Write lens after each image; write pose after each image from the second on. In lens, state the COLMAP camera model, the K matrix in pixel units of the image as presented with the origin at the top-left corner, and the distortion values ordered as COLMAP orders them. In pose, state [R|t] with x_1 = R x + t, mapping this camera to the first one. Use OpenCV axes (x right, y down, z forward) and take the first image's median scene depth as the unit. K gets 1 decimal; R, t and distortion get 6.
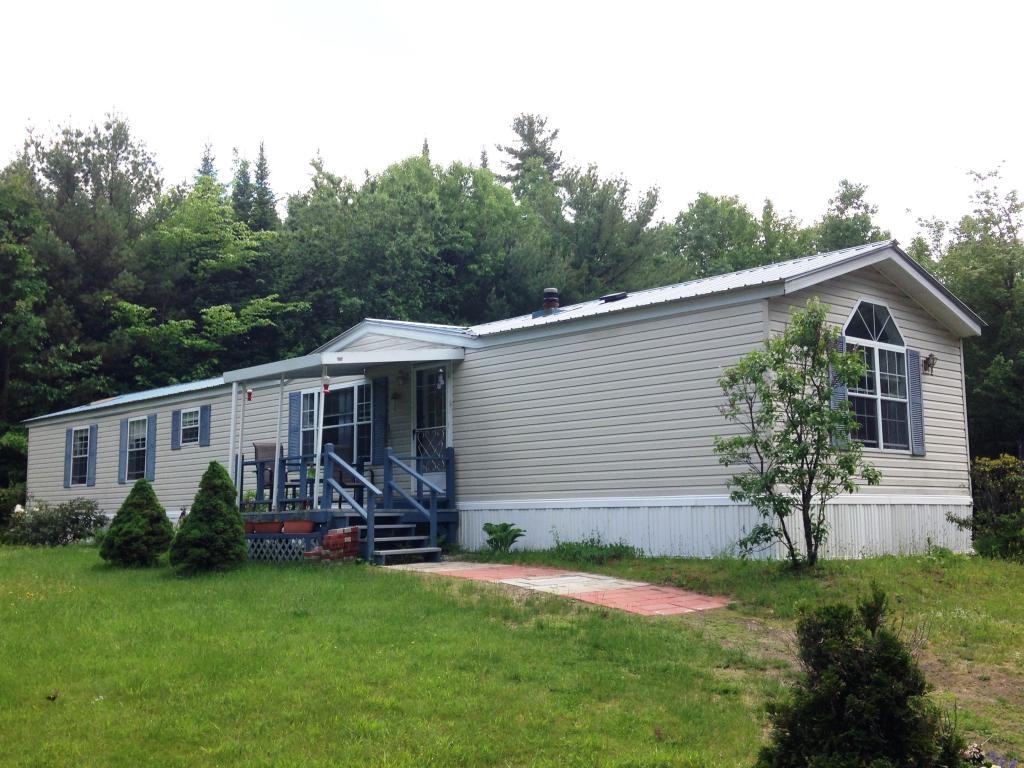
lens RADIAL K [[1136.4, 0, 512.0], [0, 1136.4, 384.0], [0, 0, 1]] dist [0.194522, -0.010918]
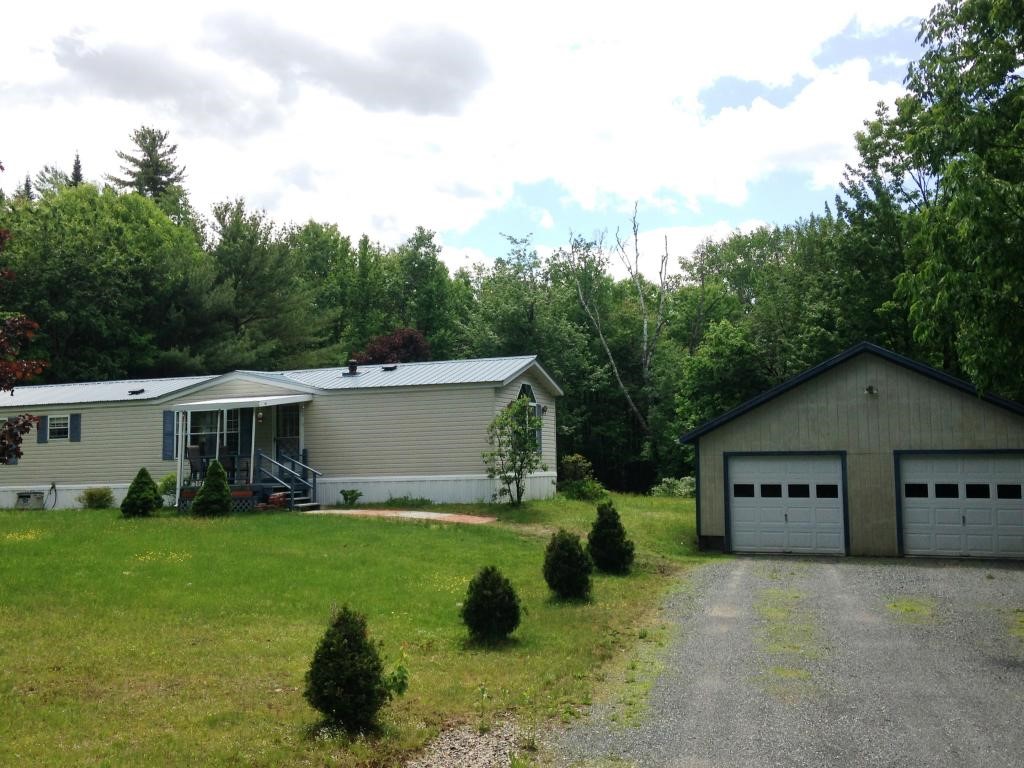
lens RADIAL K [[1136.4, 0, 512.0], [0, 1136.4, 384.0], [0, 0, 1]] dist [0.194522, -0.010918]
pose [[0.910540, 0.024434, 0.412698, -0.454465], [-0.037888, 0.998983, 0.024446, -0.093421], [-0.411681, -0.037896, 0.910540, -0.709849]]
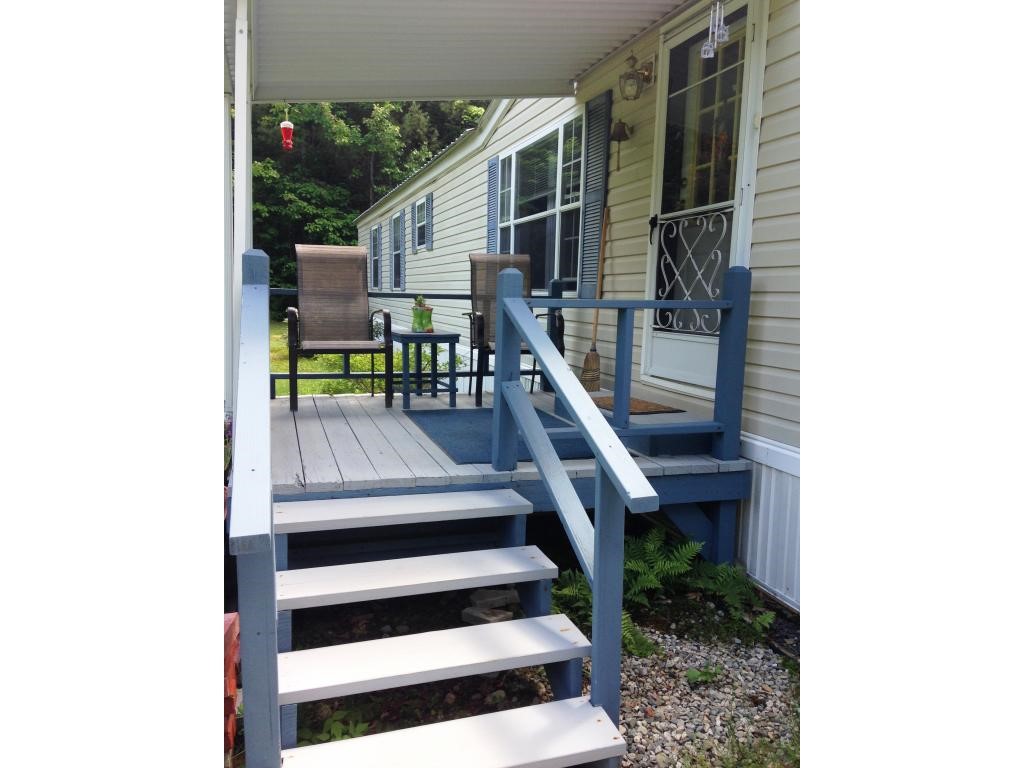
lens RADIAL K [[744.5, 0, 512.0], [0, 744.5, 384.0], [0, 0, 1]] dist [0.117114, 0.000194]
pose [[0.915504, 0.080067, -0.394262, -0.023295], [0.013305, 0.973434, 0.228581, 0.033830], [0.402090, -0.214512, 0.890117, 0.691855]]
